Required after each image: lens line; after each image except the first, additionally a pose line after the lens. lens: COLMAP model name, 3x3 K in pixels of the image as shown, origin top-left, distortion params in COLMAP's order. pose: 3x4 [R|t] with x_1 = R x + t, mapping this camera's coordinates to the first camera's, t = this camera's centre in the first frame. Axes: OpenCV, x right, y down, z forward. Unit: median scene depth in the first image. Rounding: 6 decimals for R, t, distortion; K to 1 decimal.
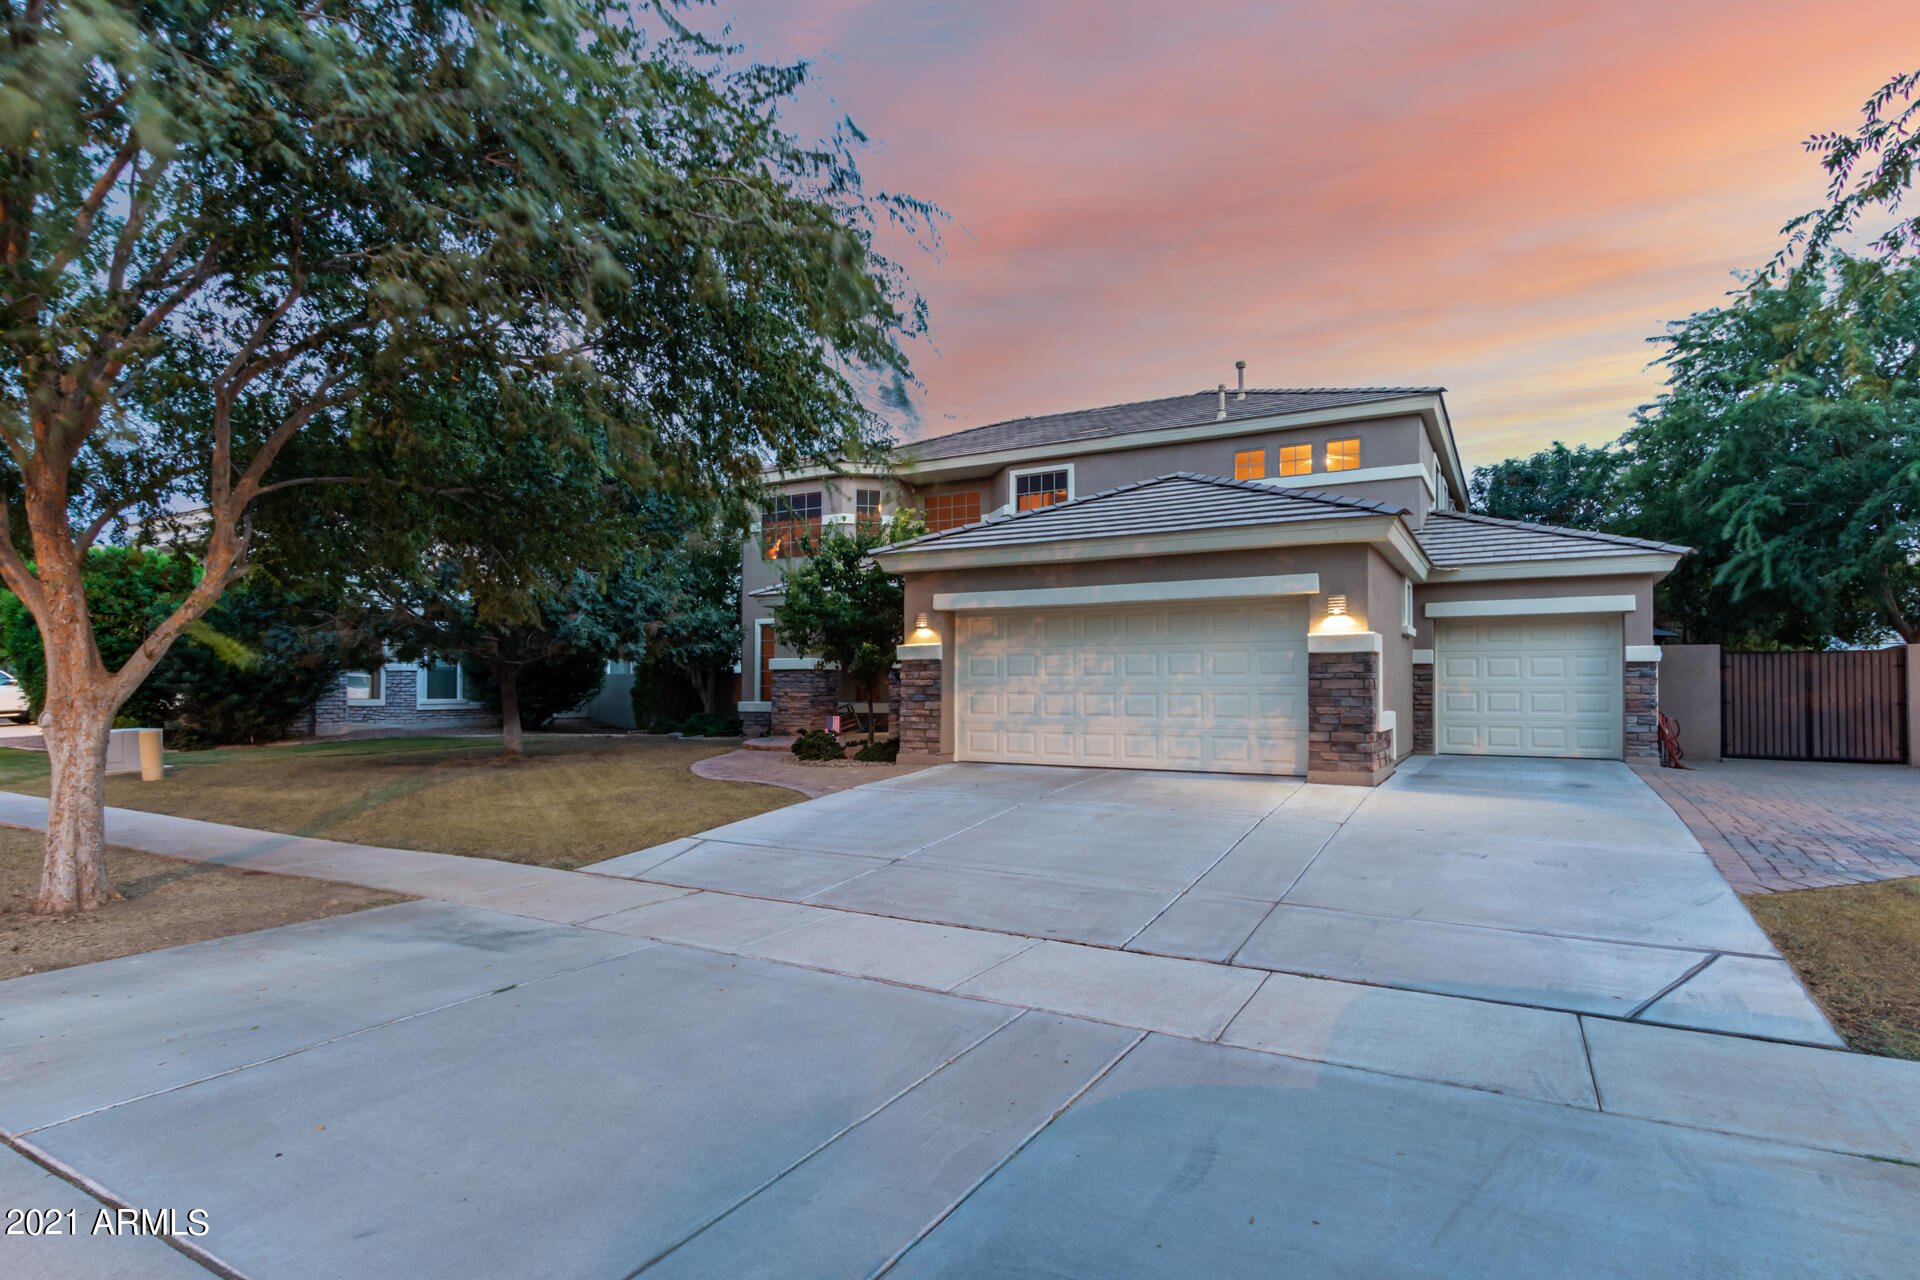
lens RADIAL K [[981.1, 0, 960.7], [0, 981.1, 654.2], [0, 0, 1]] dist [0.022544, 0.000278]
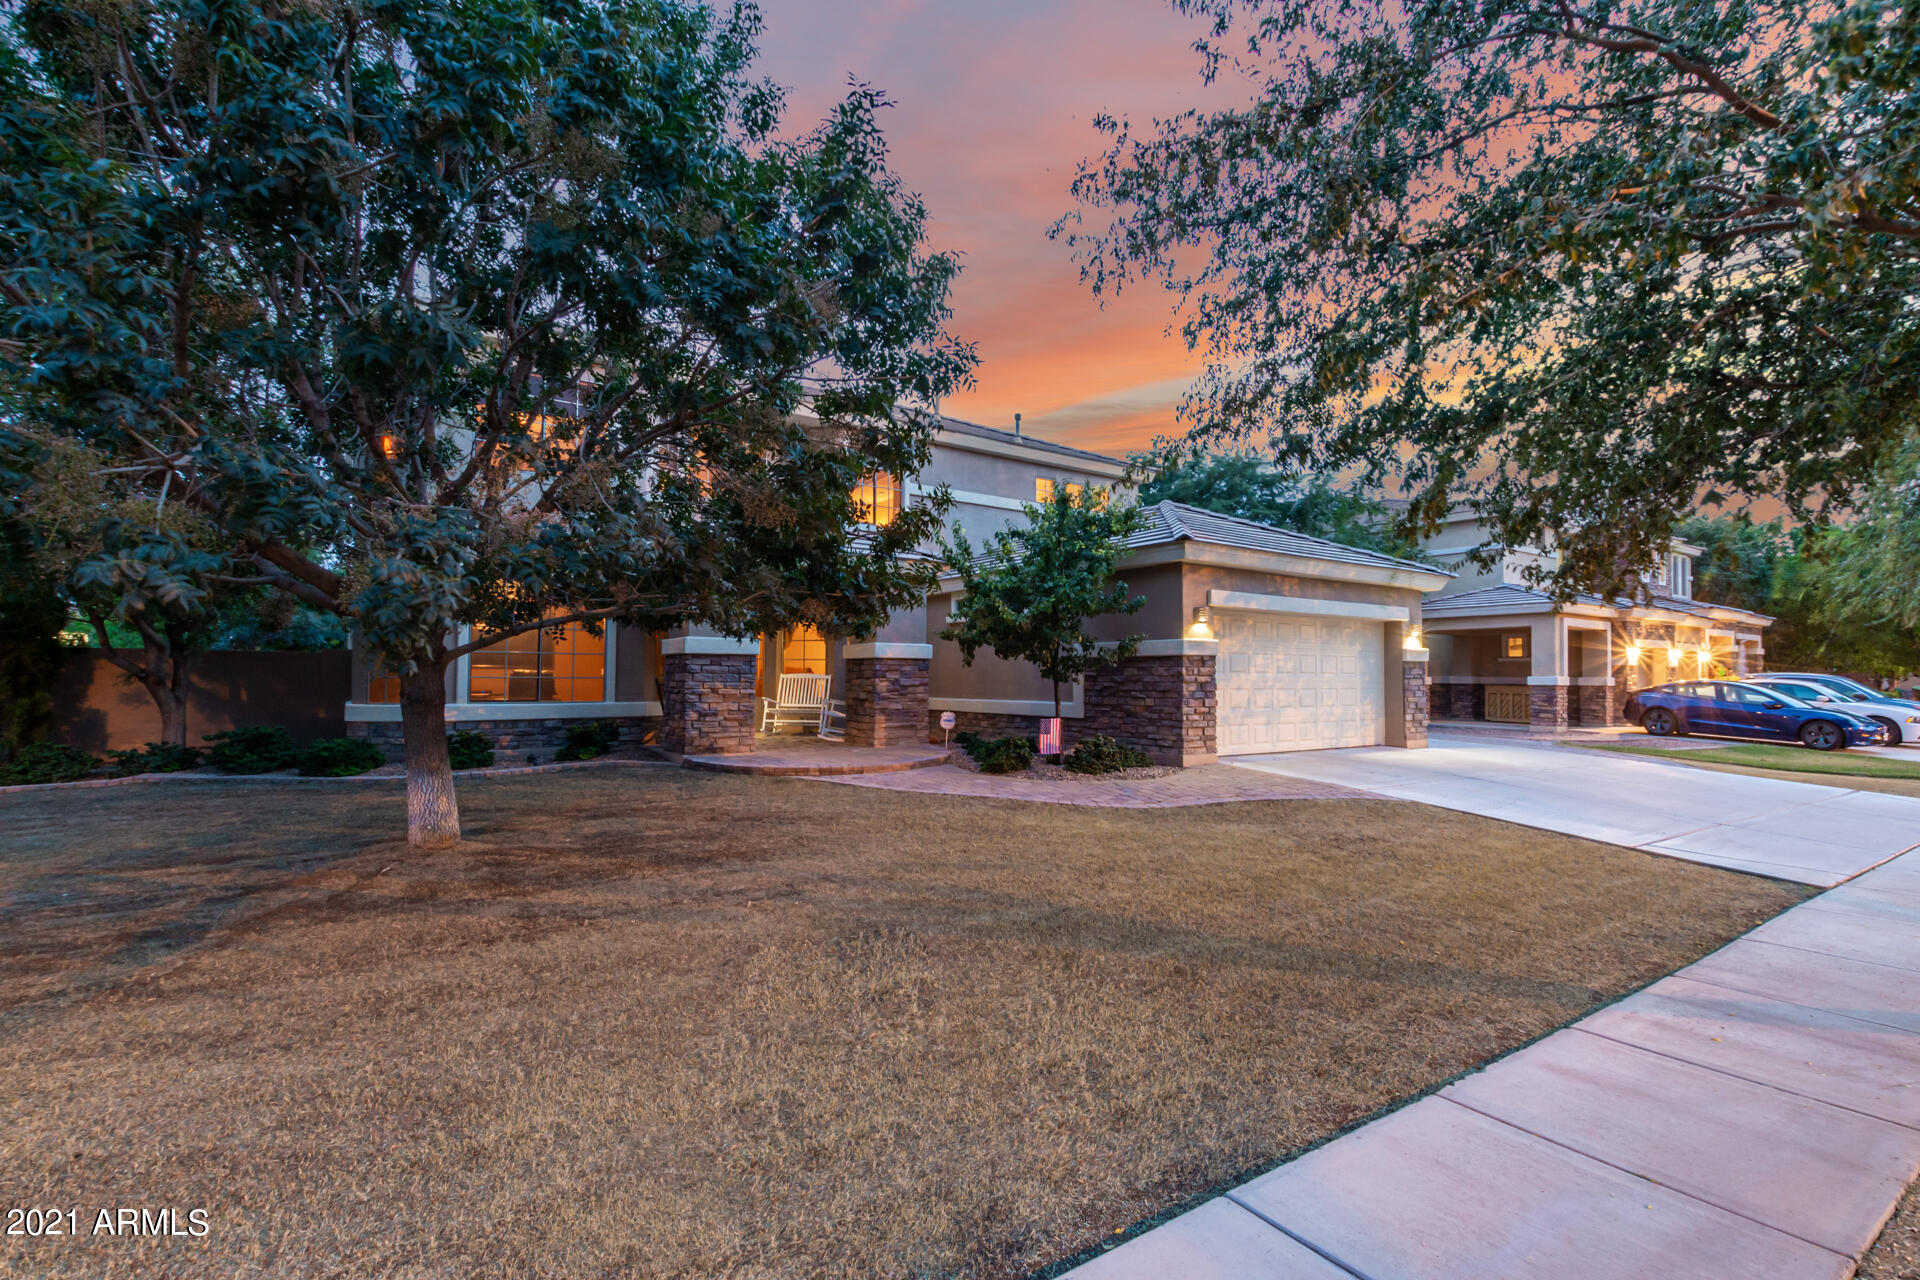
lens RADIAL K [[895.1, 0, 962.2], [0, 895.1, 637.9], [0, 0, 1]] dist [0.015850, -0.000175]
pose [[0.433904, 0.042432, 0.899959, -0.949052], [-0.036020, 0.998909, -0.029731, 0.023682], [-0.900239, -0.019517, 0.434959, 0.841846]]
